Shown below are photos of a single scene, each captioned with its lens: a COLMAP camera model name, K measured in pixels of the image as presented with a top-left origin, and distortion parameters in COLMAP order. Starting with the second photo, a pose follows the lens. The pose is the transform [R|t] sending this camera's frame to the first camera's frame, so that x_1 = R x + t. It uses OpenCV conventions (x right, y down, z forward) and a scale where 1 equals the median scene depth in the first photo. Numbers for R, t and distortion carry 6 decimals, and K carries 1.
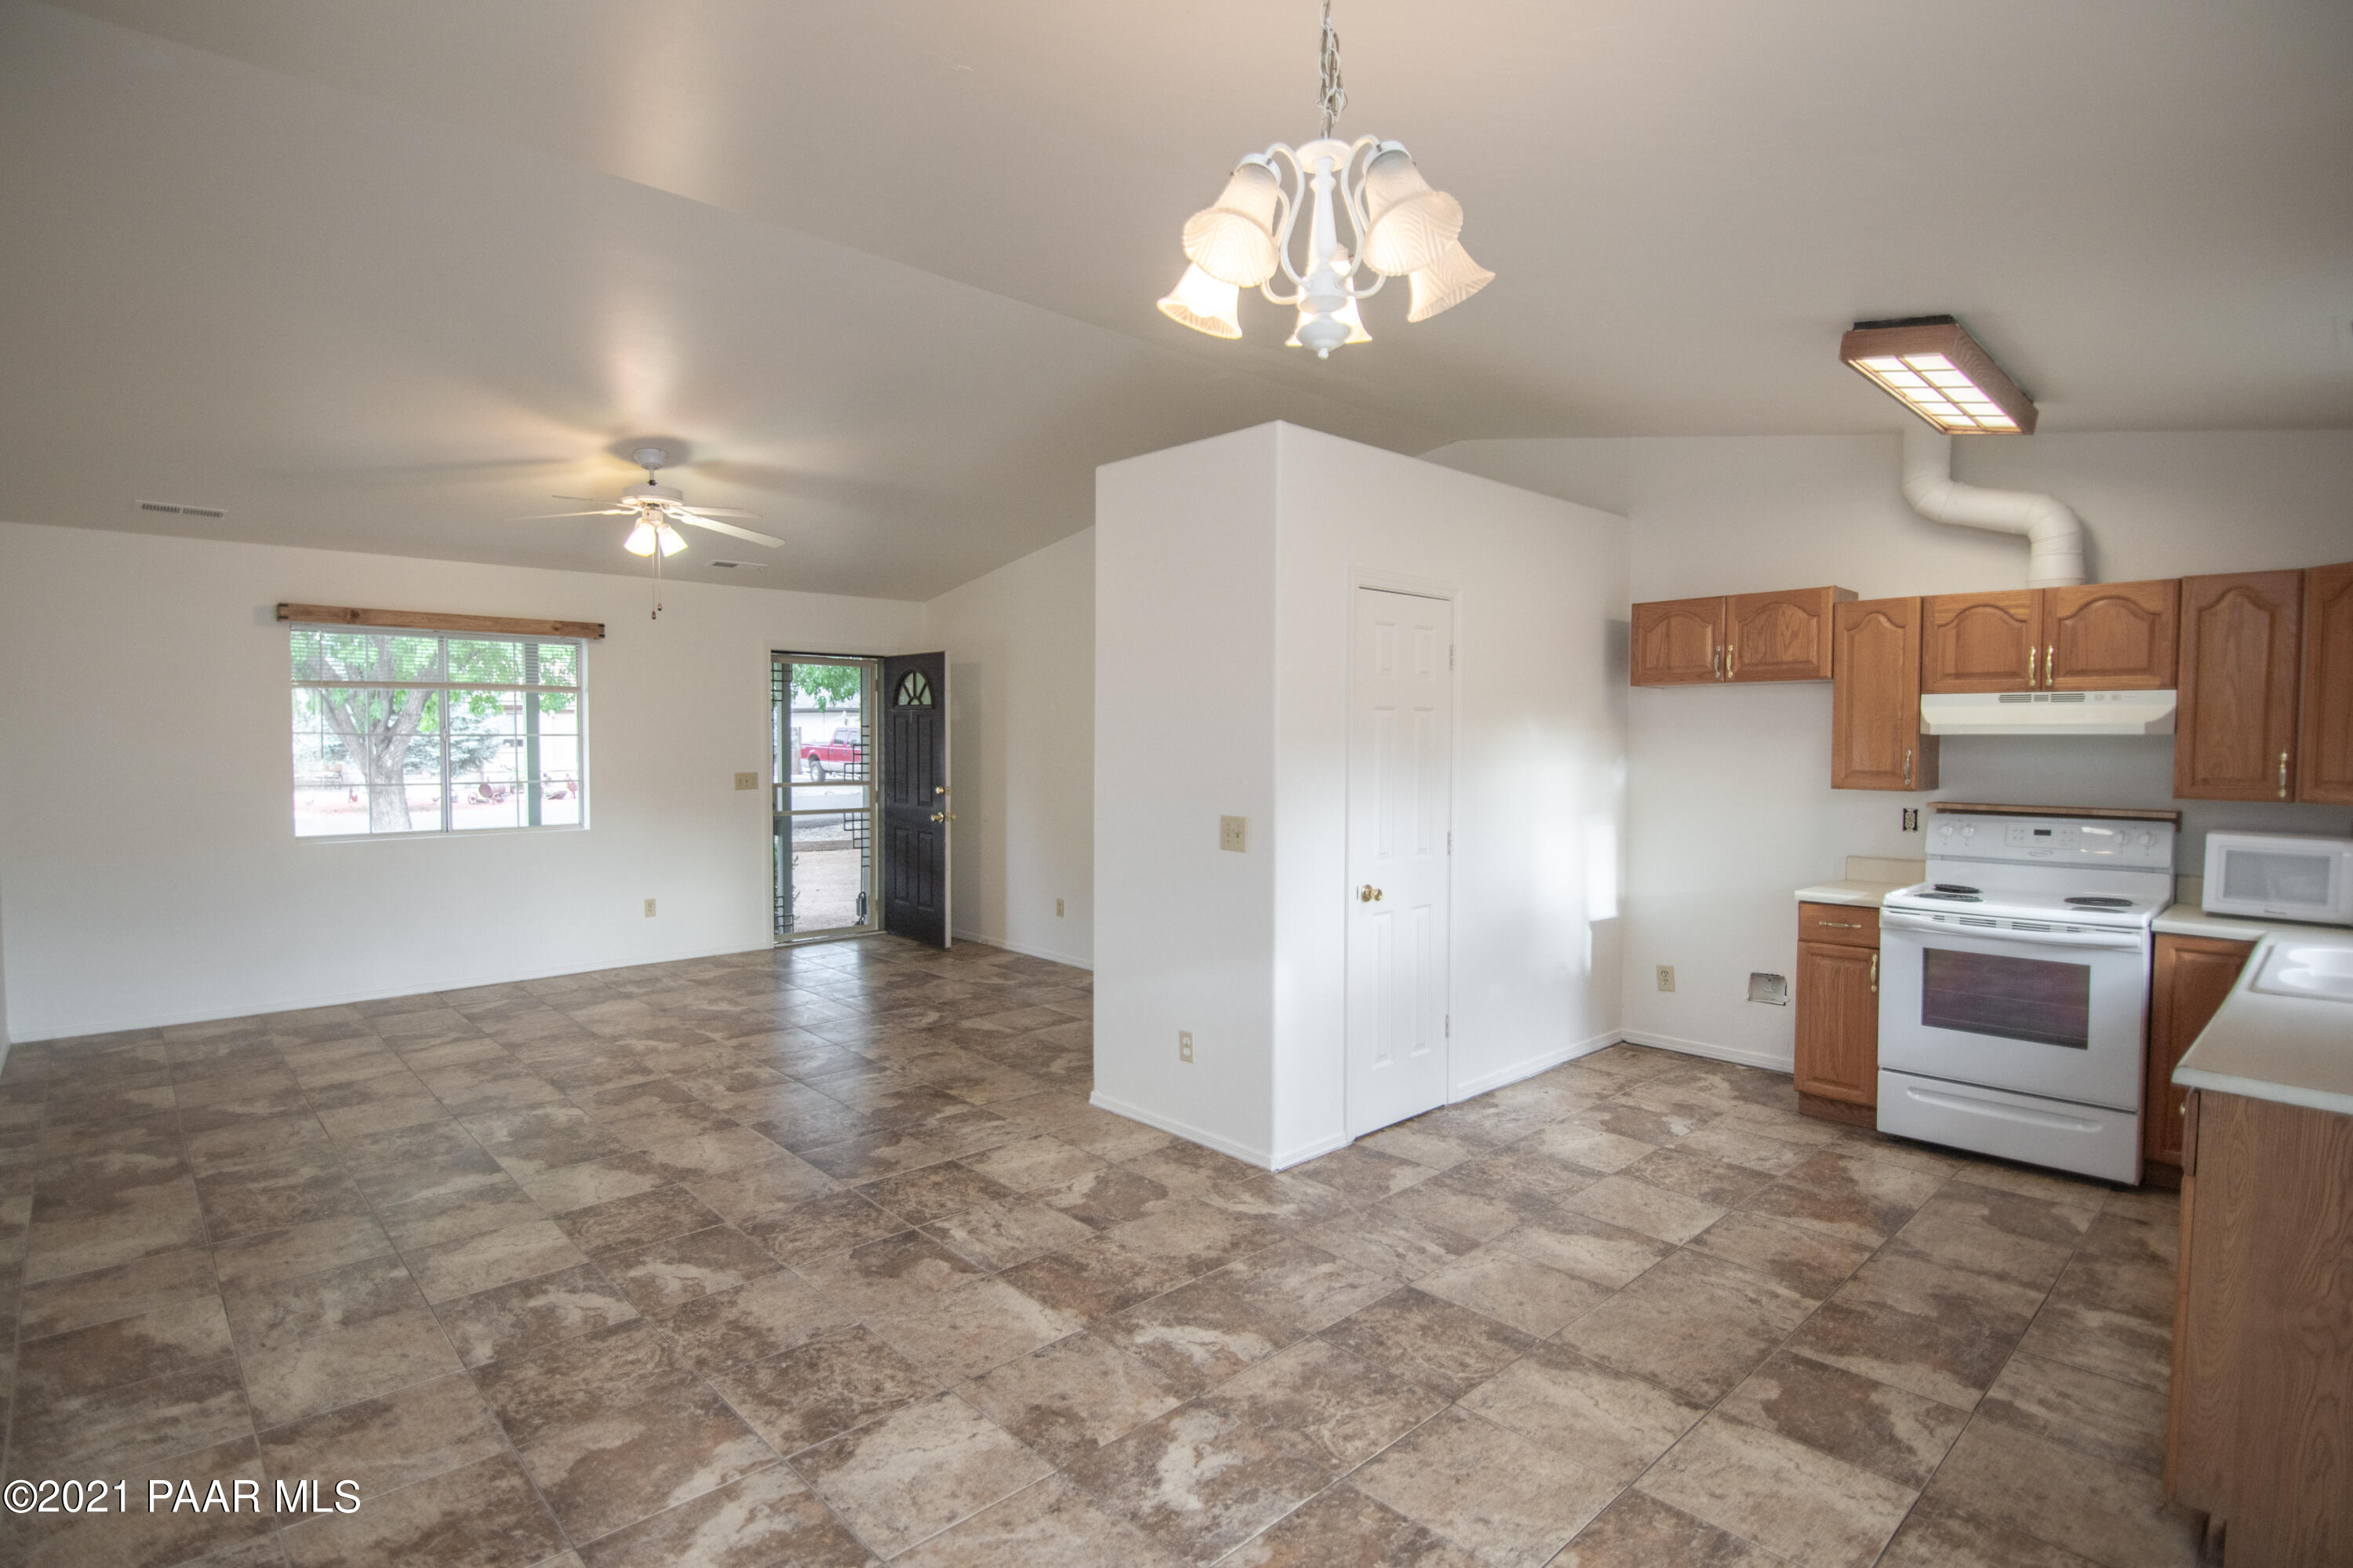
lens RADIAL K [[1132.3, 0, 1158.1], [0, 1132.3, 794.2], [0, 0, 1]] dist [-0.013555, -0.002259]
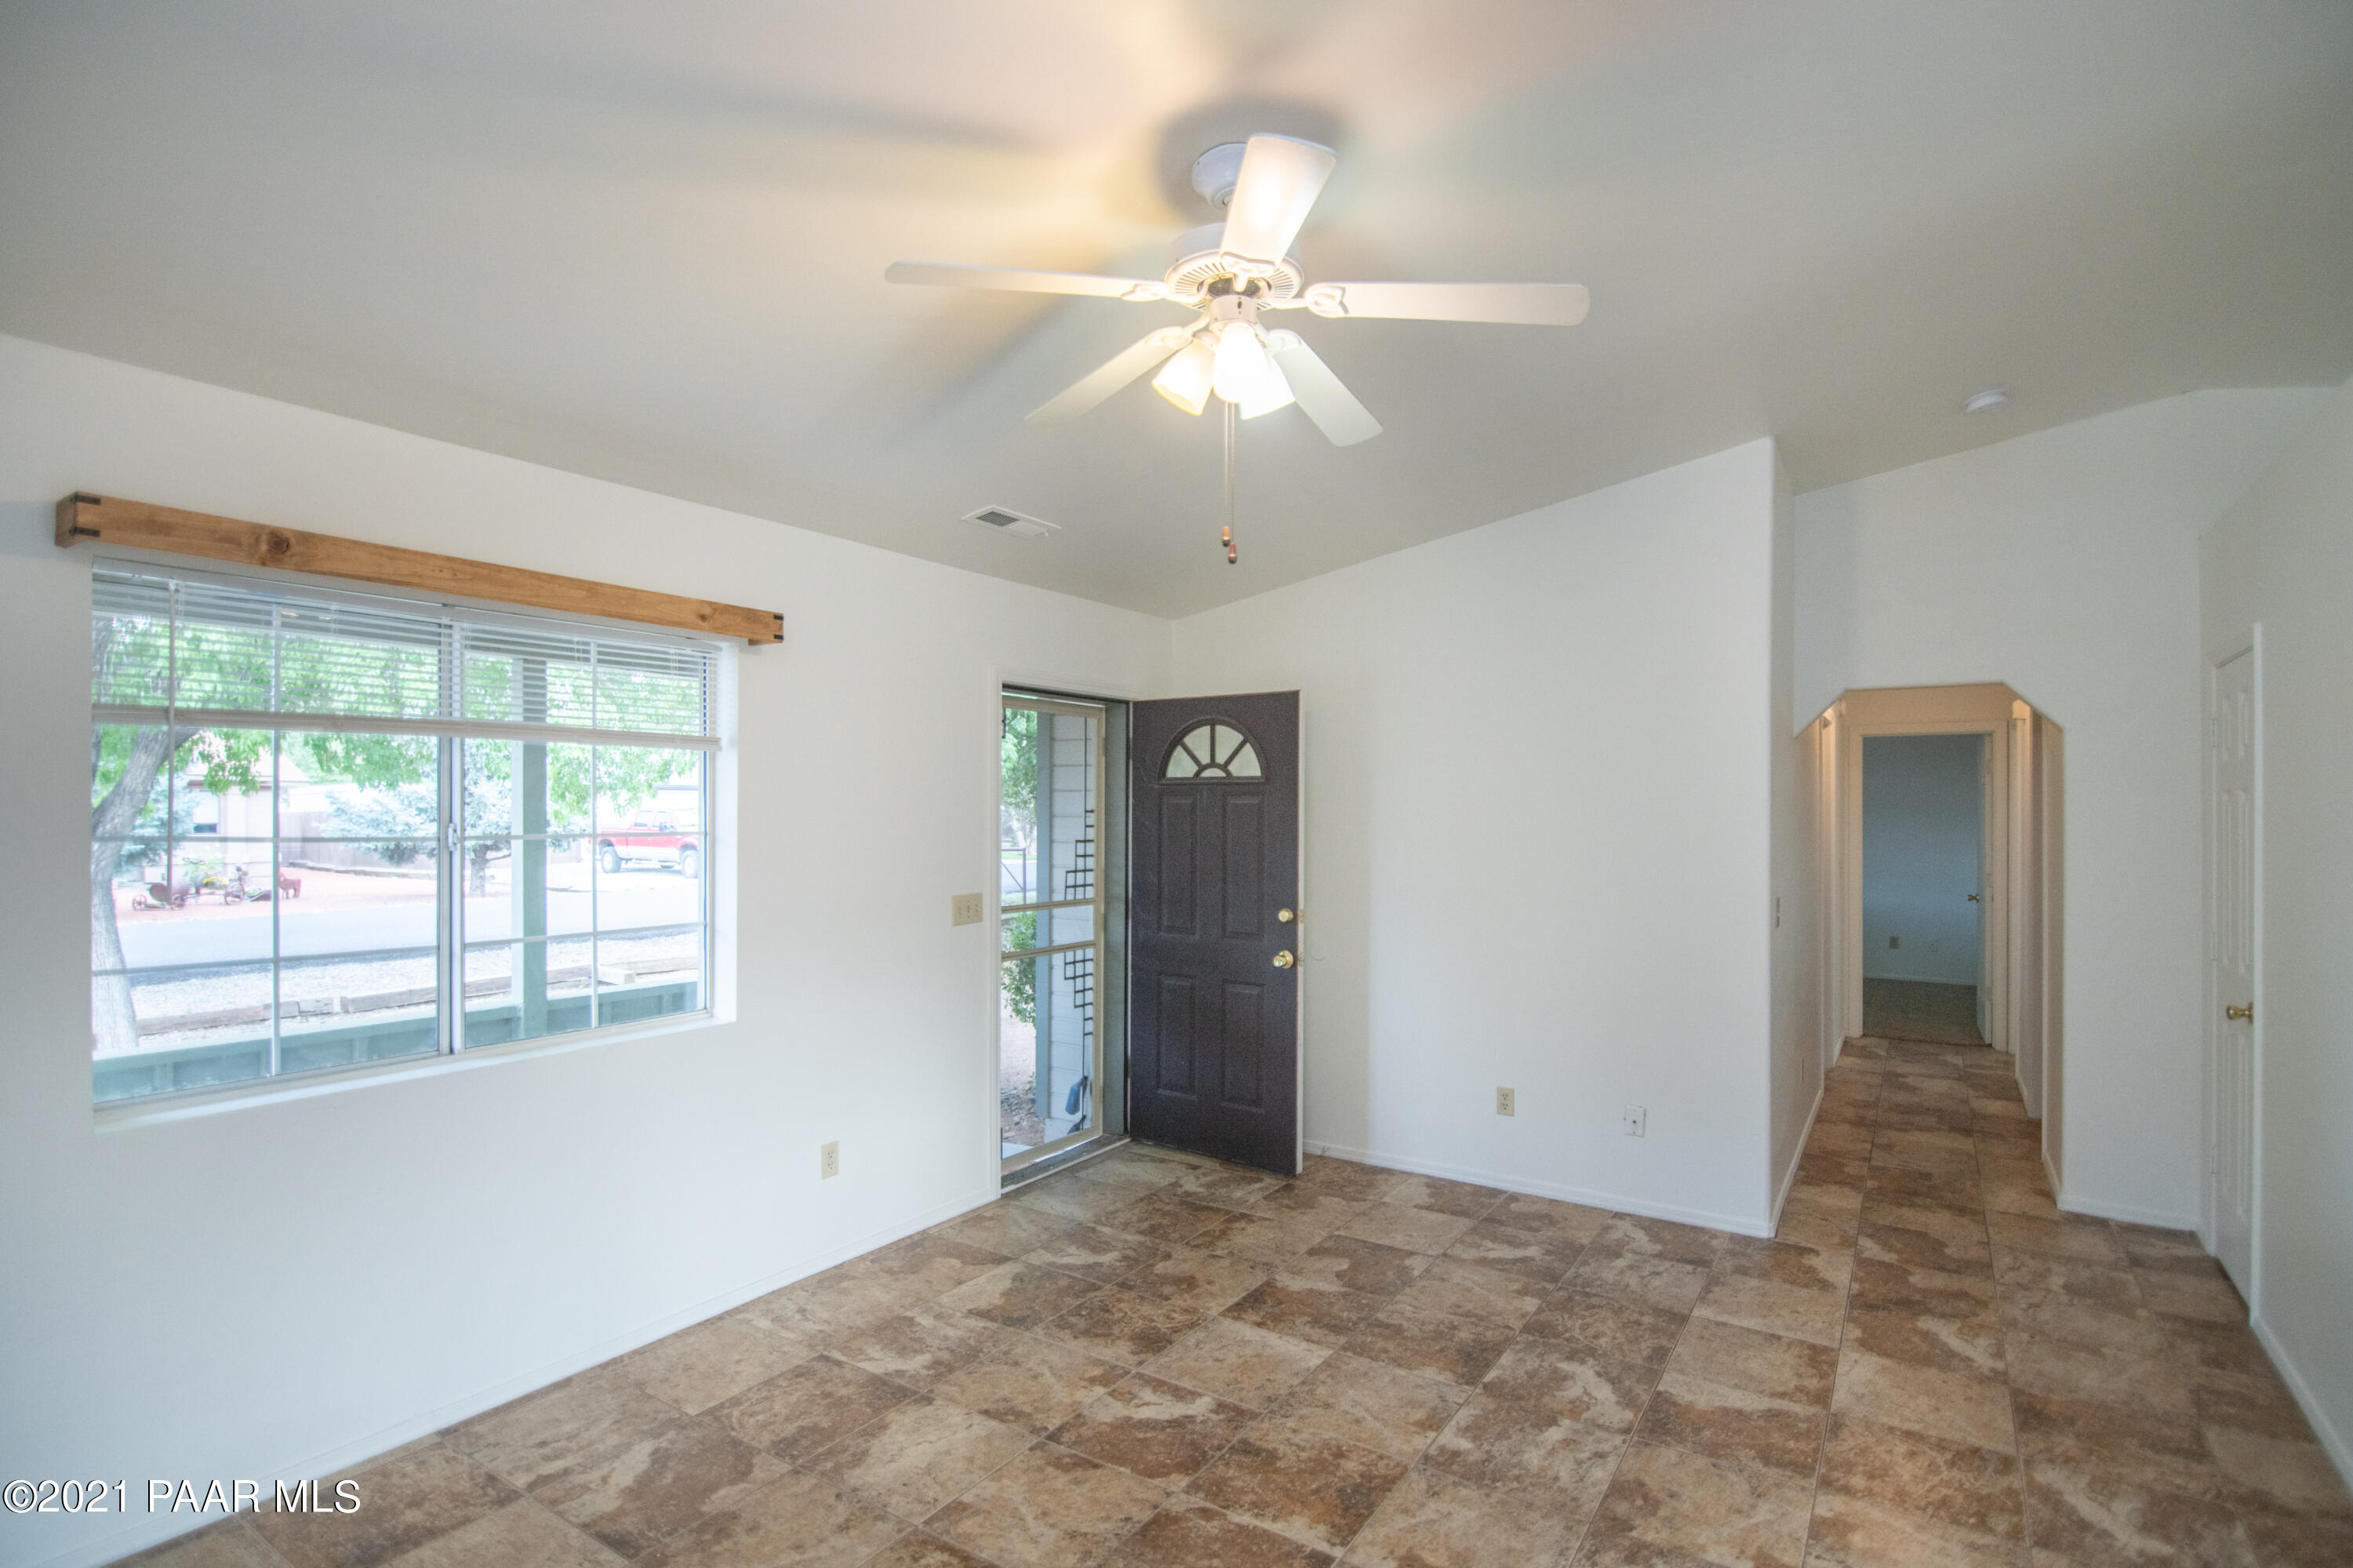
lens RADIAL K [[1132.3, 0, 1233.2], [0, 1132.3, 811.7], [0, 0, 1]] dist [-0.013555, -0.002259]
pose [[0.968104, -0.003609, 0.250523, -0.363007], [0.016804, 0.998580, -0.050550, -0.028253], [-0.249985, 0.053147, 0.966790, 0.398185]]
